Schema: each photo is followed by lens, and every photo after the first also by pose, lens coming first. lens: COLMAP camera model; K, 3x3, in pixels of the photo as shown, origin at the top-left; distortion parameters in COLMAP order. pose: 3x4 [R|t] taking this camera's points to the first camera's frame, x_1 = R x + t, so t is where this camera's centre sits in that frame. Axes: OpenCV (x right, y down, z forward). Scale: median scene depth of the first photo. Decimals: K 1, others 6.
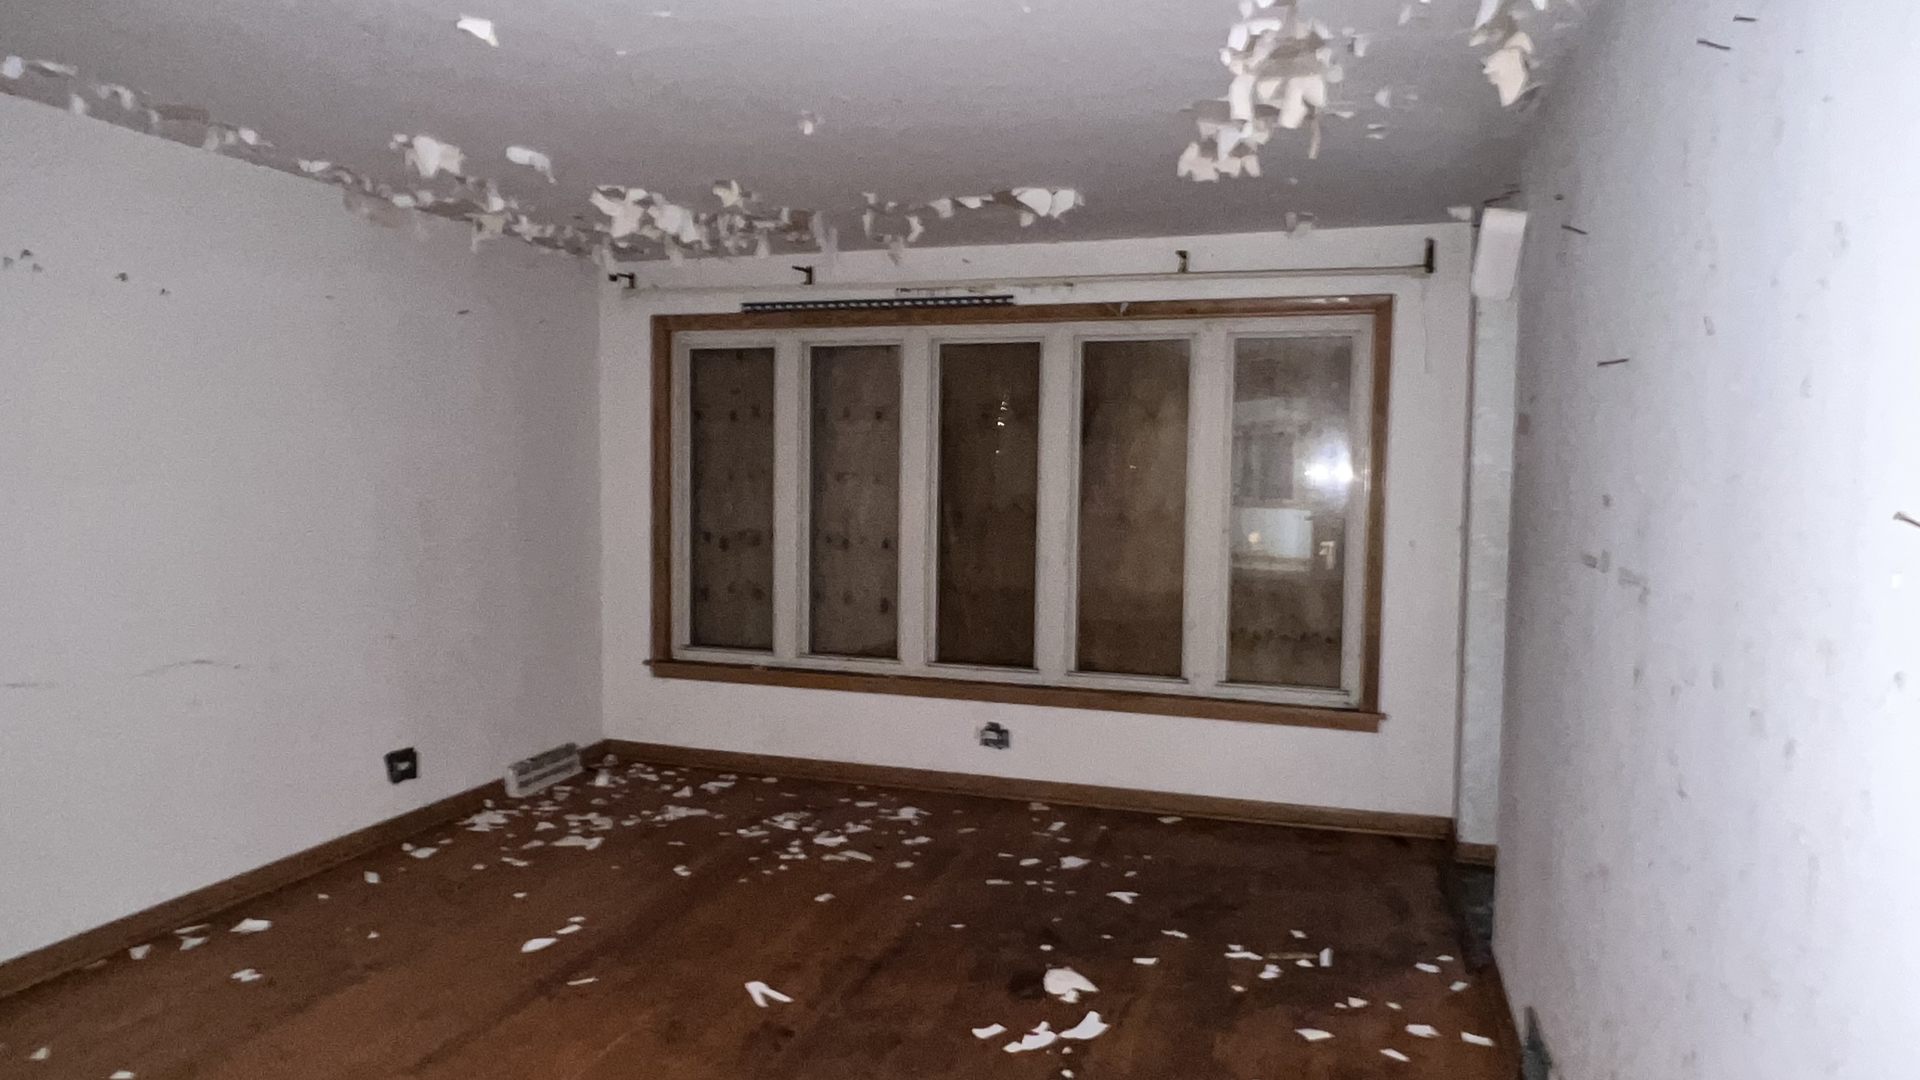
lens RADIAL K [[1193.2, 0, 958.8], [0, 1193.2, 536.3], [0, 0, 1]] dist [-0.005217, -0.002070]
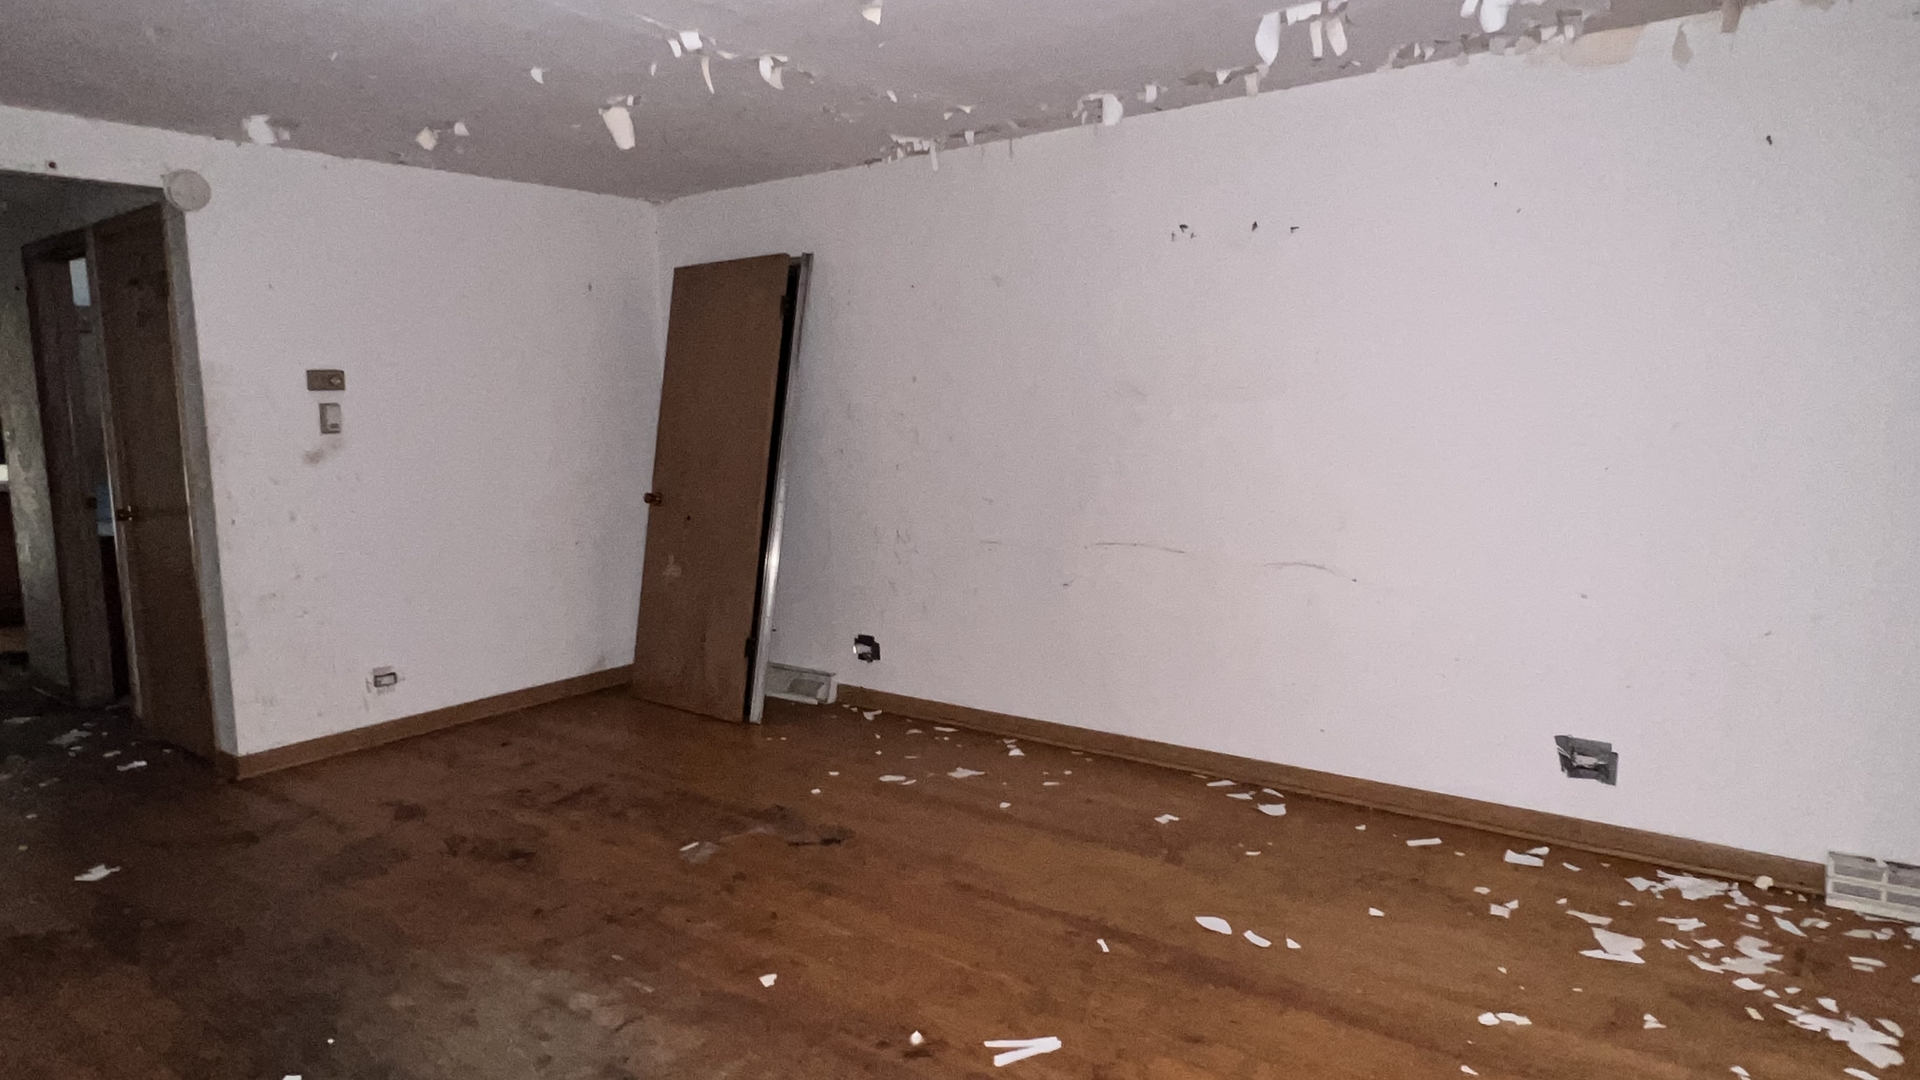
lens RADIAL K [[1149.6, 0, 958.3], [0, 1149.6, 548.0], [0, 0, 1]] dist [0.006585, 0.001763]
pose [[-0.329469, 0.114832, -0.937157, 0.377608], [-0.044922, 0.989546, 0.137044, -0.033816], [0.943097, 0.087251, -0.320866, 0.844524]]
